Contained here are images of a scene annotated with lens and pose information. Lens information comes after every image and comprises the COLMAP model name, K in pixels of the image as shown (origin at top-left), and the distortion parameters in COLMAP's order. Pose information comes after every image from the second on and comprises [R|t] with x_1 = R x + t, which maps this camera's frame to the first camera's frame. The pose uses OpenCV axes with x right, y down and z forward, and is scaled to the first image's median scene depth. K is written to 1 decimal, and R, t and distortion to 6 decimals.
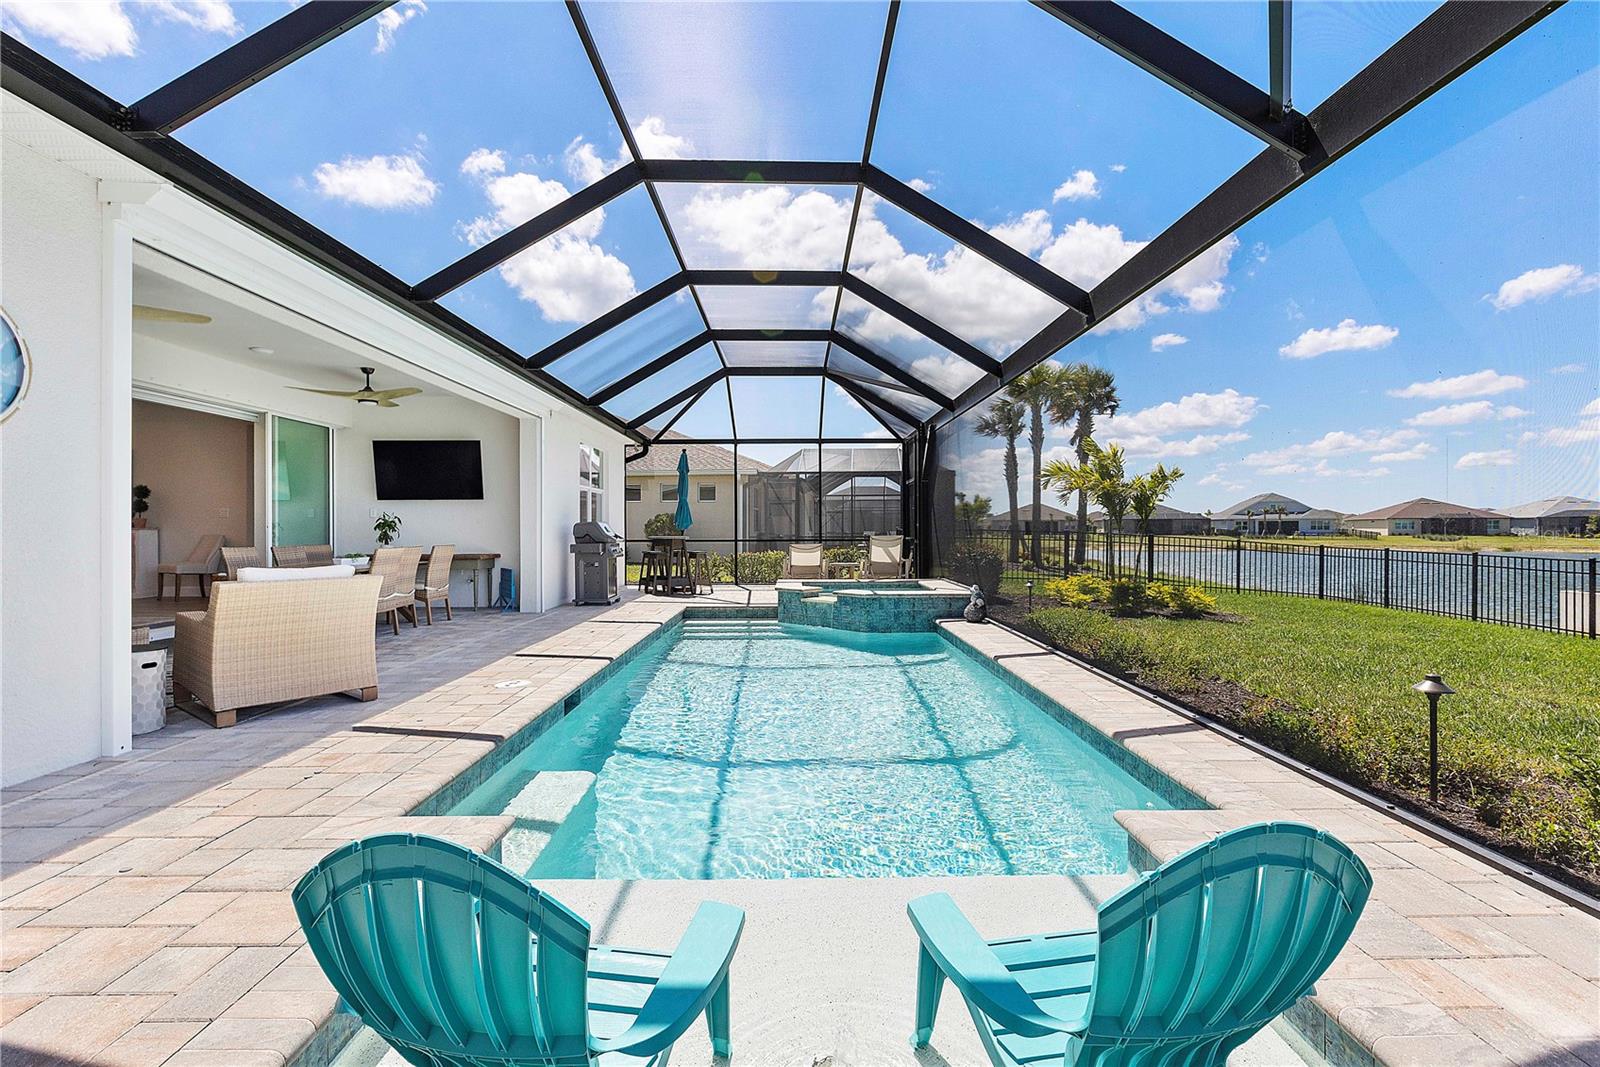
lens RADIAL K [[739.5, 0, 794.9], [0, 739.5, 531.5], [0, 0, 1]] dist [-0.007171, -0.000818]
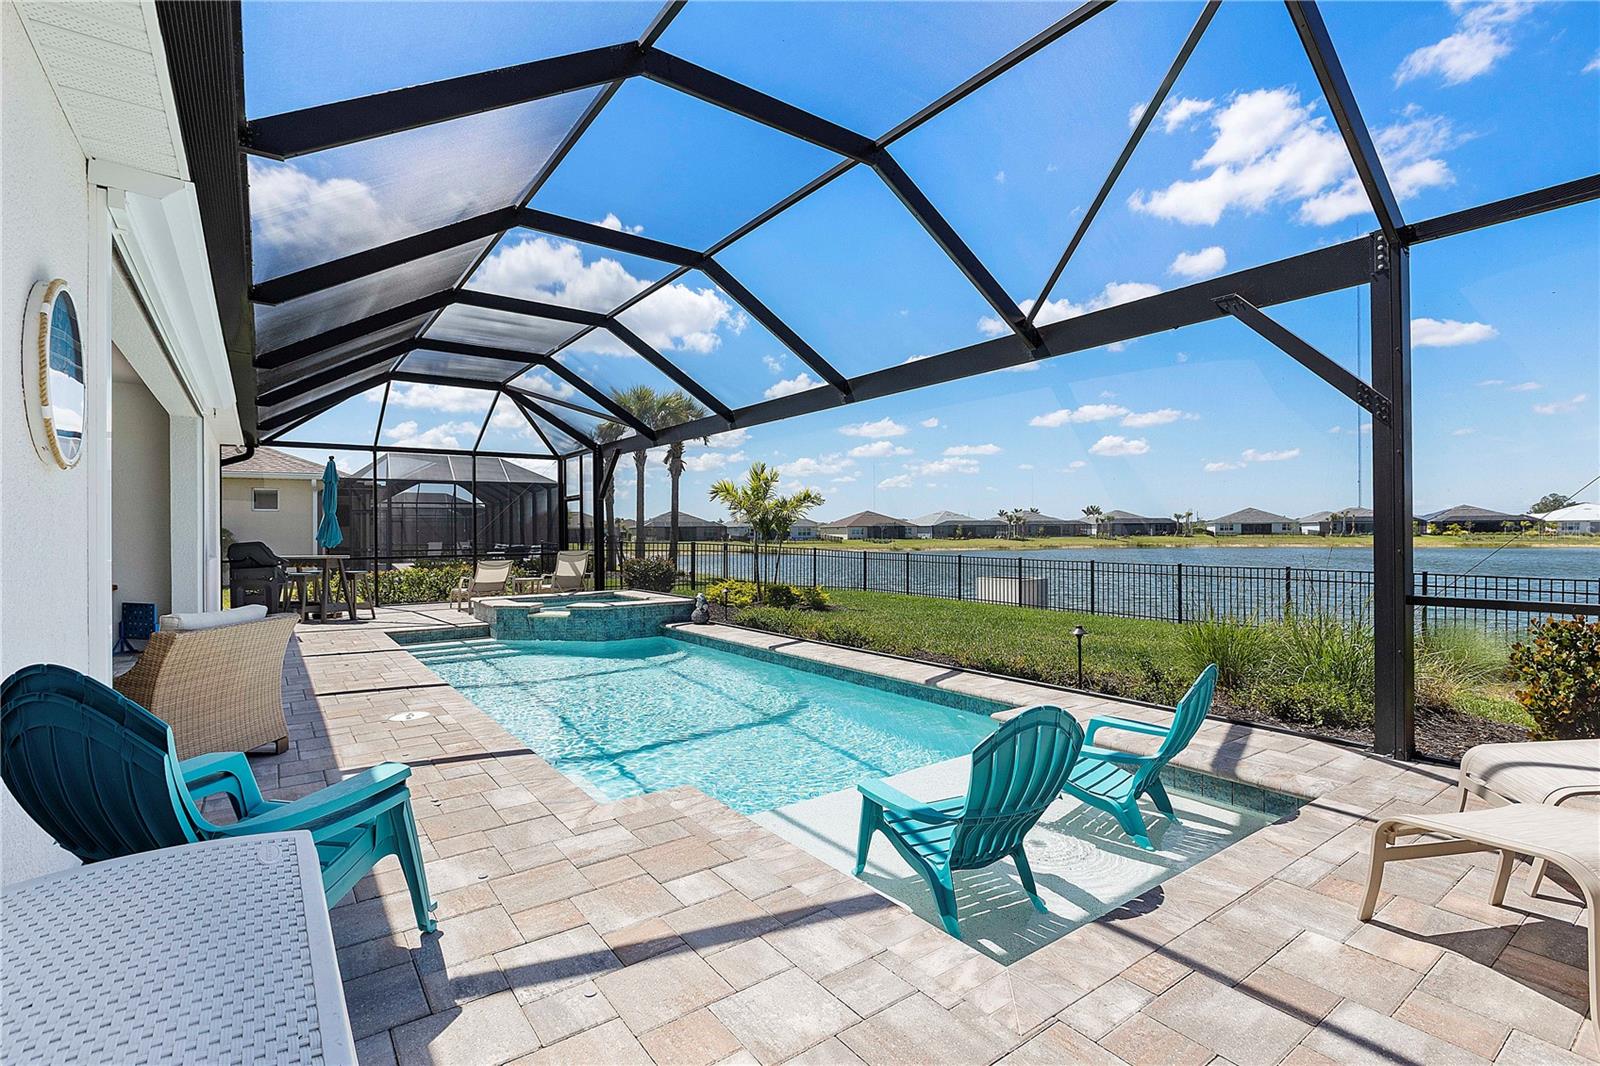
lens RADIAL K [[739.5, 0, 801.2], [0, 739.5, 535.9], [0, 0, 1]] dist [-0.007171, -0.000818]
pose [[0.812680, -0.006063, 0.582679, -0.224507], [0.008069, 0.999967, -0.000849, -0.011901], [-0.582654, 0.005392, 0.812702, -0.042311]]
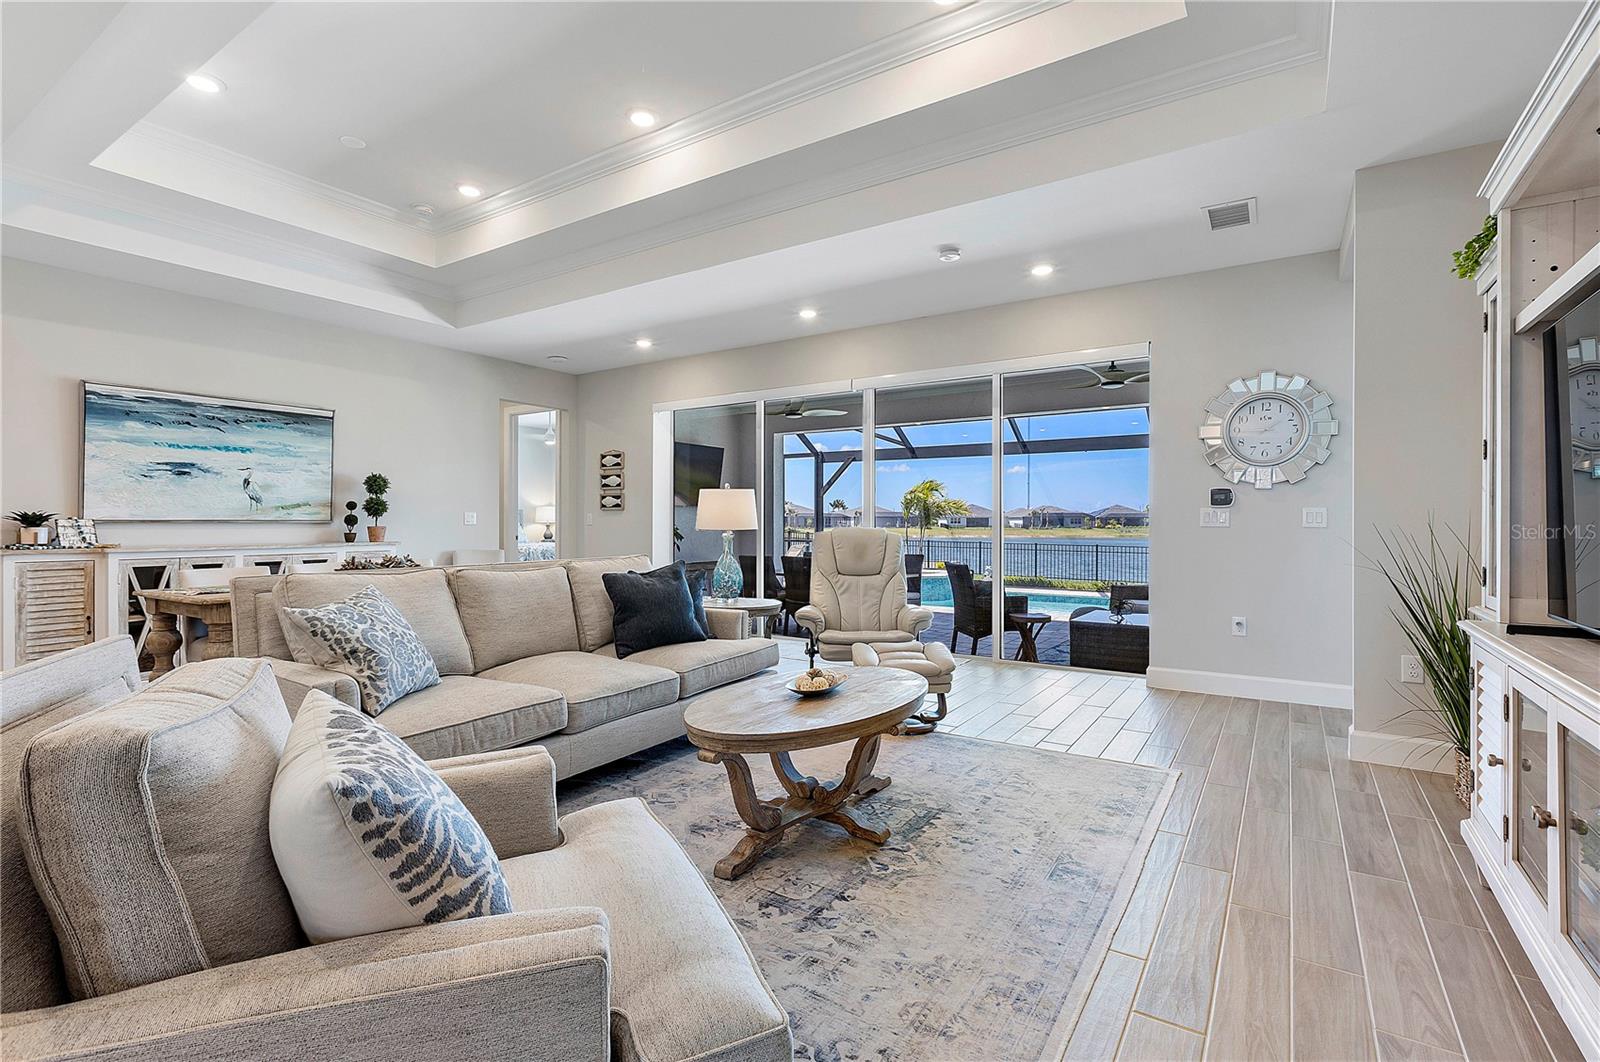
lens RADIAL K [[728.4, 0, 808.8], [0, 728.4, 523.9], [0, 0, 1]] dist [-0.002048, -0.000119]
pose [[0.554727, 0.000001, 0.832032, -0.997874], [0.003510, 0.999991, -0.002341, -0.015006], [-0.832025, 0.004219, 0.554723, 0.294623]]
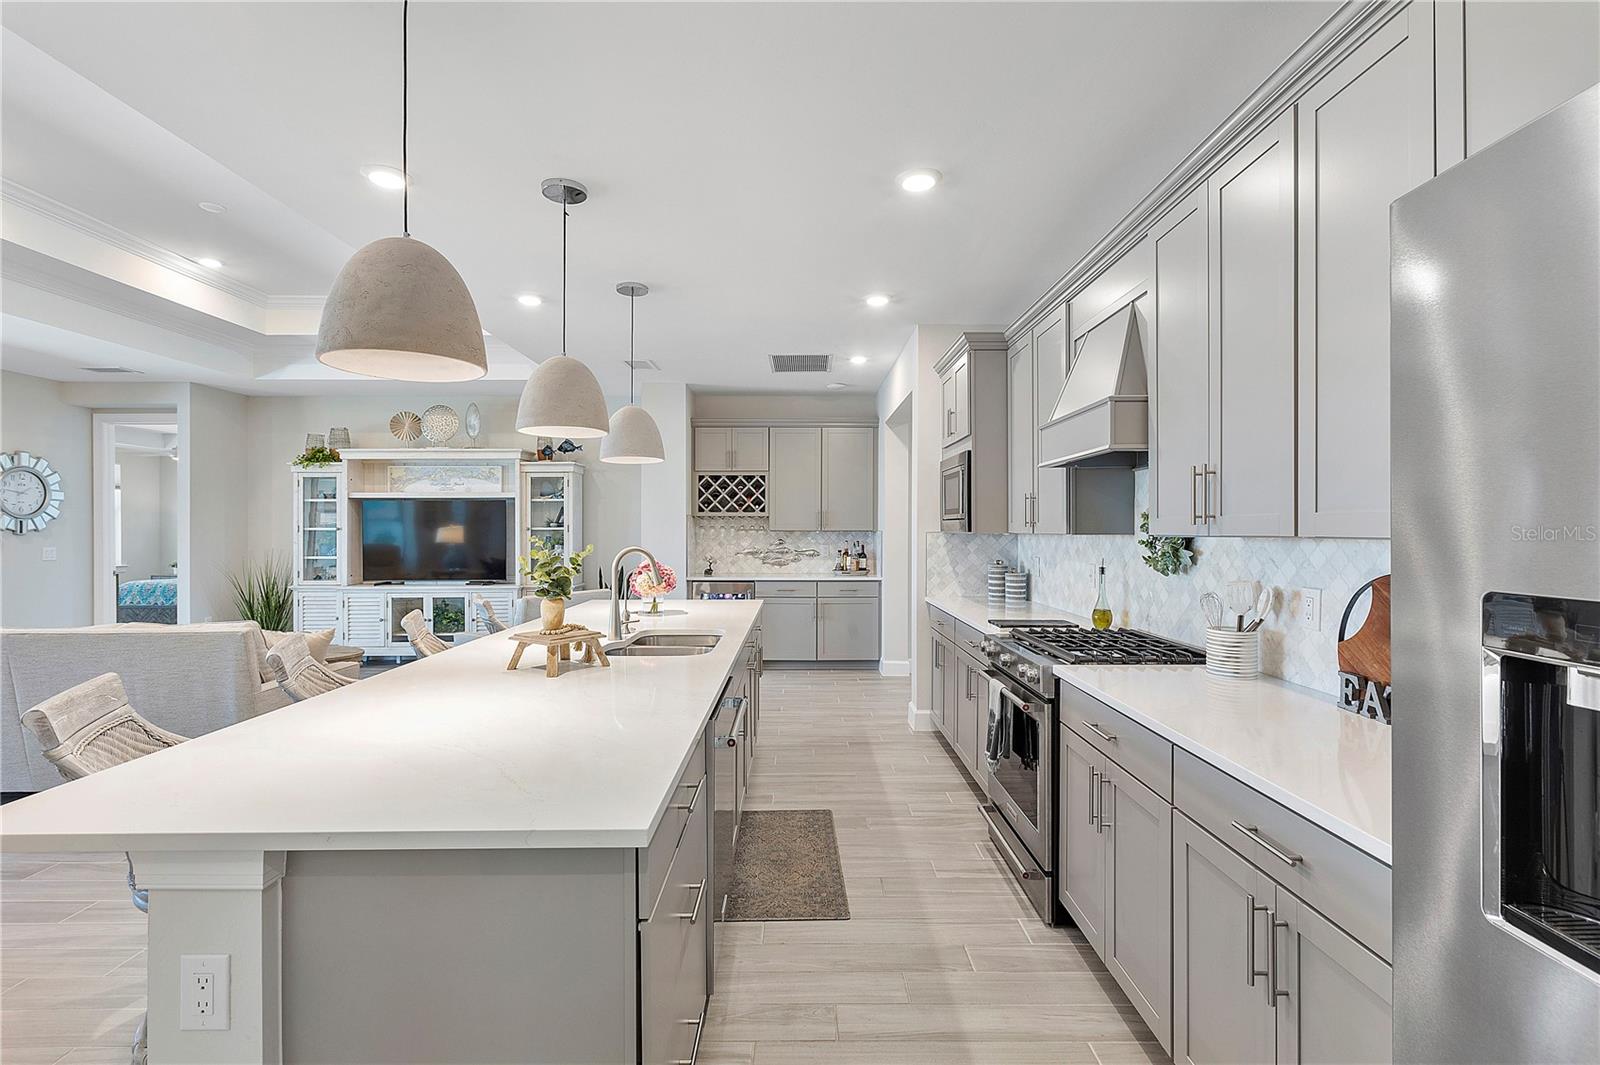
lens RADIAL K [[728.4, 0, 806.3], [0, 728.4, 529.7], [0, 0, 1]] dist [-0.002048, -0.000119]
pose [[-0.999979, 0.006276, -0.001326, -1.125499], [0.006269, 0.999966, 0.005388, -0.035943], [0.001359, 0.005379, -0.999985, 0.839272]]
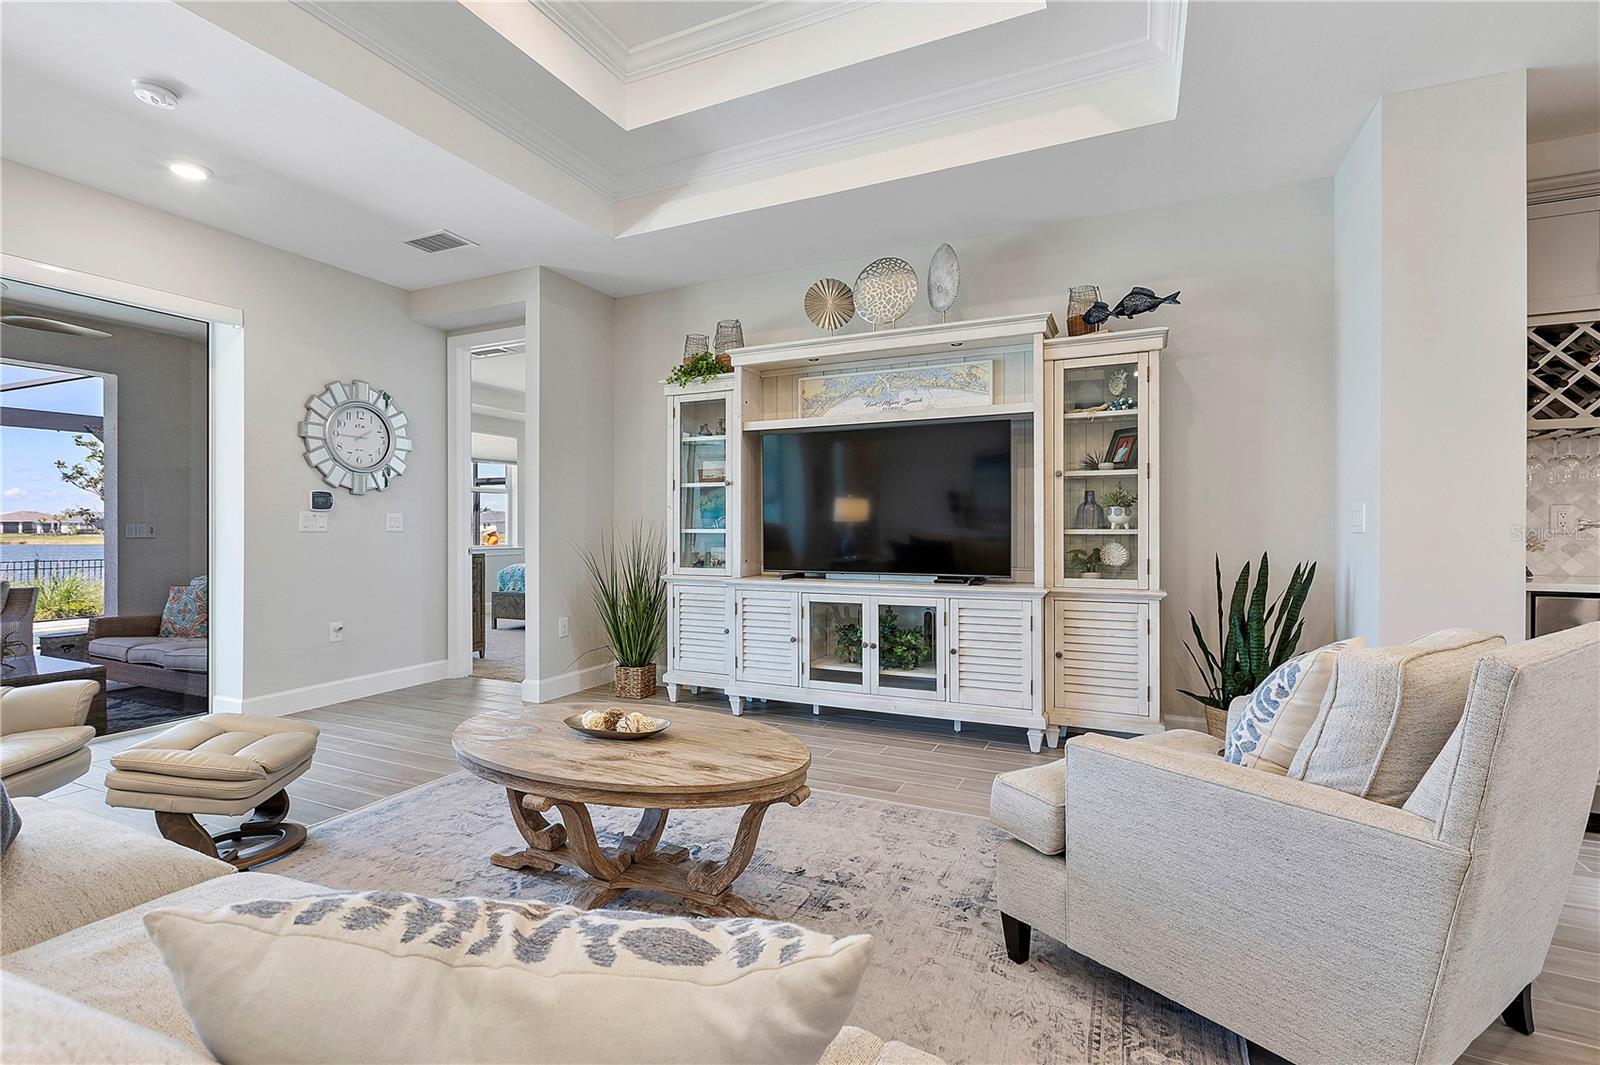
lens RADIAL K [[728.4, 0, 783.6], [0, 728.4, 520.7], [0, 0, 1]] dist [-0.002048, -0.000119]
pose [[-0.894568, 0.009607, 0.446829, -0.929070], [0.007893, 0.999953, -0.005698, -0.015042], [-0.446863, -0.001570, -0.894601, 0.553945]]
